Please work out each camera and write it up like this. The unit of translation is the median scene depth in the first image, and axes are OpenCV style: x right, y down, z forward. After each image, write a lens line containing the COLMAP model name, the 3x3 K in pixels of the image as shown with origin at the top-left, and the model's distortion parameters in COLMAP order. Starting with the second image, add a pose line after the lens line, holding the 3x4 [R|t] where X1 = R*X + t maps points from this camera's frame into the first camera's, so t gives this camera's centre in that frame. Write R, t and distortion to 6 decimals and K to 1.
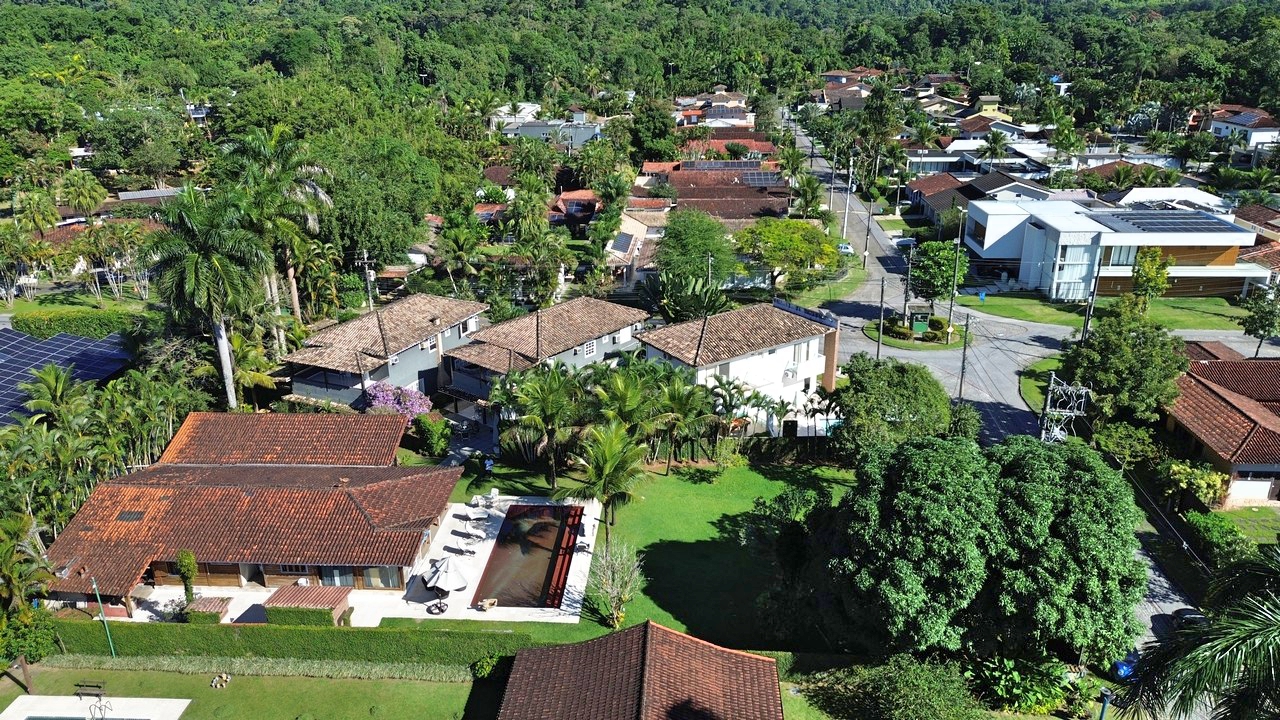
lens RADIAL K [[902.6, 0, 640.0], [0, 902.6, 360.0], [0, 0, 1]] dist [0.080506, -0.082759]
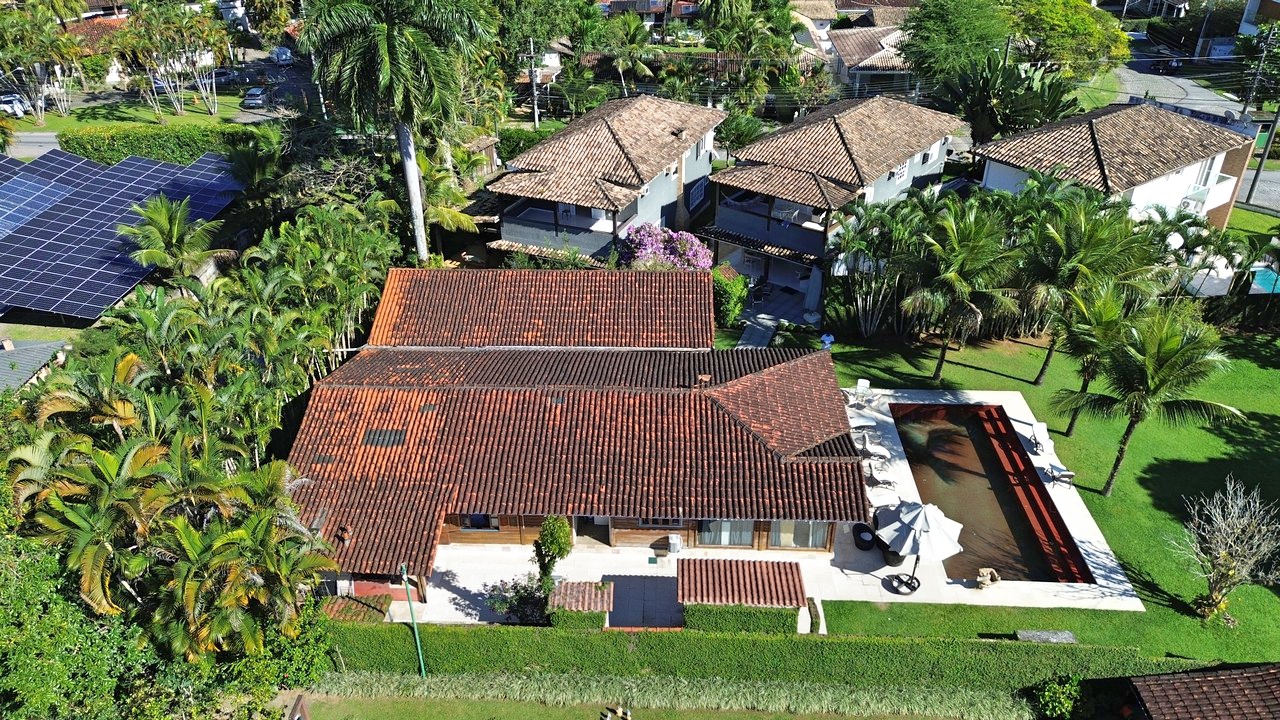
lens RADIAL K [[902.6, 0, 640.0], [0, 902.6, 360.0], [0, 0, 1]] dist [0.080506, -0.082759]
pose [[0.999788, -0.011404, 0.017153, -0.296140], [0.008124, 0.983558, 0.180408, 0.002971], [-0.018928, -0.180230, 0.983442, 0.293476]]
